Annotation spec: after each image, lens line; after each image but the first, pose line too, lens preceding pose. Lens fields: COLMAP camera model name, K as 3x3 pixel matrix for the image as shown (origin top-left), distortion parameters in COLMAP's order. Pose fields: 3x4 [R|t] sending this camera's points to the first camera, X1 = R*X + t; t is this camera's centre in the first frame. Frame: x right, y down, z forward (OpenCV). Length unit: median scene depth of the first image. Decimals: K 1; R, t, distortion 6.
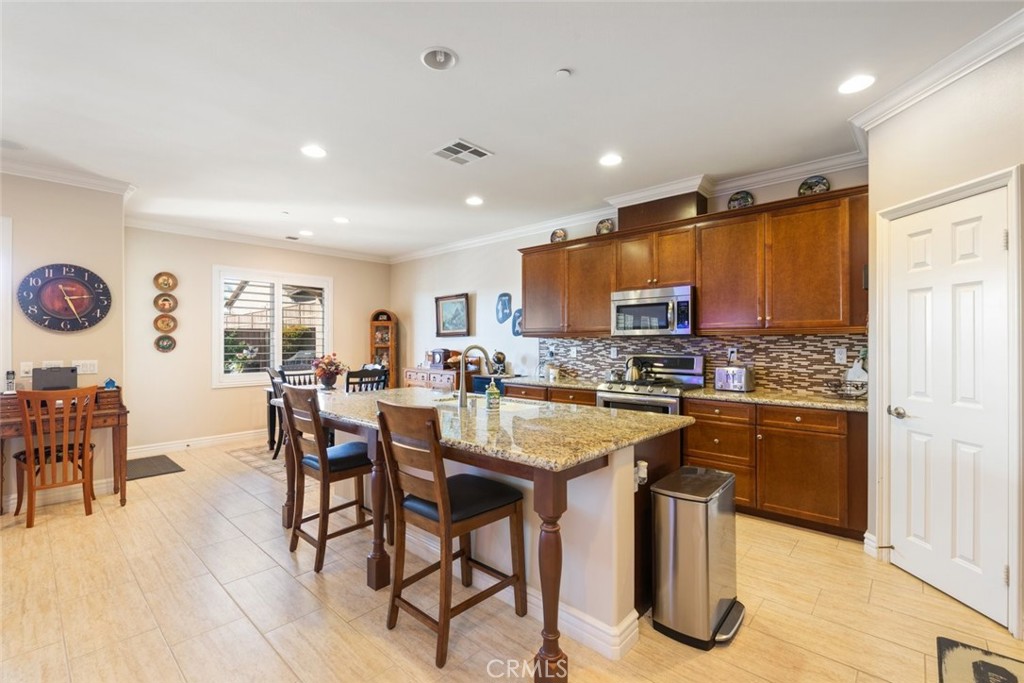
lens RADIAL K [[447.0, 0, 498.3], [0, 447.0, 343.4], [0, 0, 1]] dist [0.000057, -0.000327]
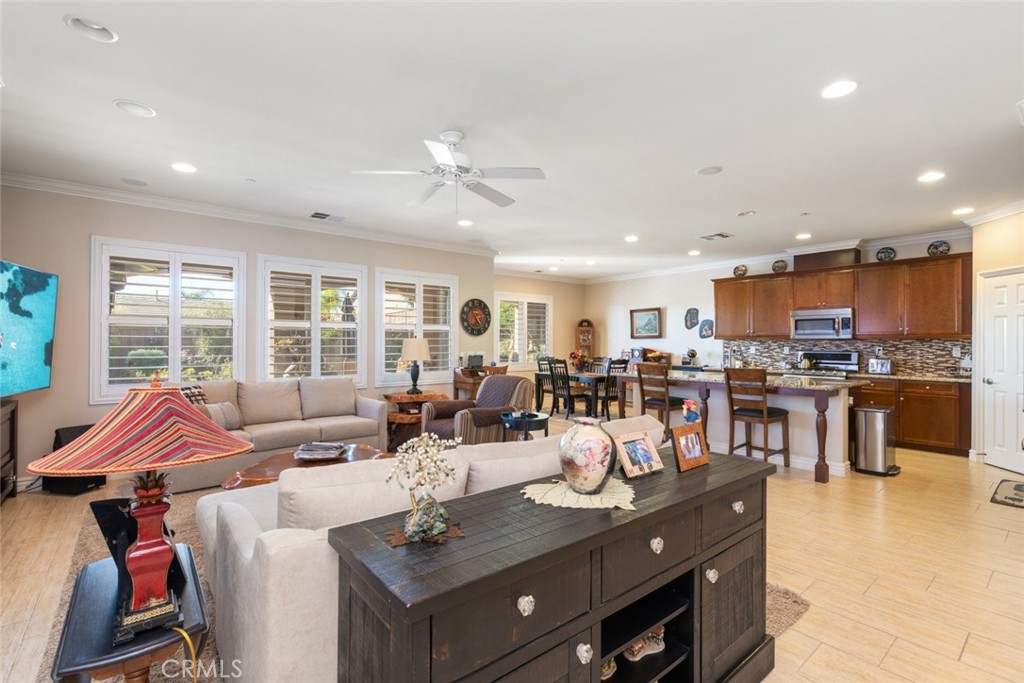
lens RADIAL K [[455.5, 0, 503.6], [0, 455.5, 342.5], [0, 0, 1]] dist [0.000356, -0.000368]
pose [[0.989096, 0.004872, -0.147190, -0.551750], [-0.005209, 0.999985, -0.001905, 0.003842], [0.147178, 0.002651, 0.989106, -0.784247]]
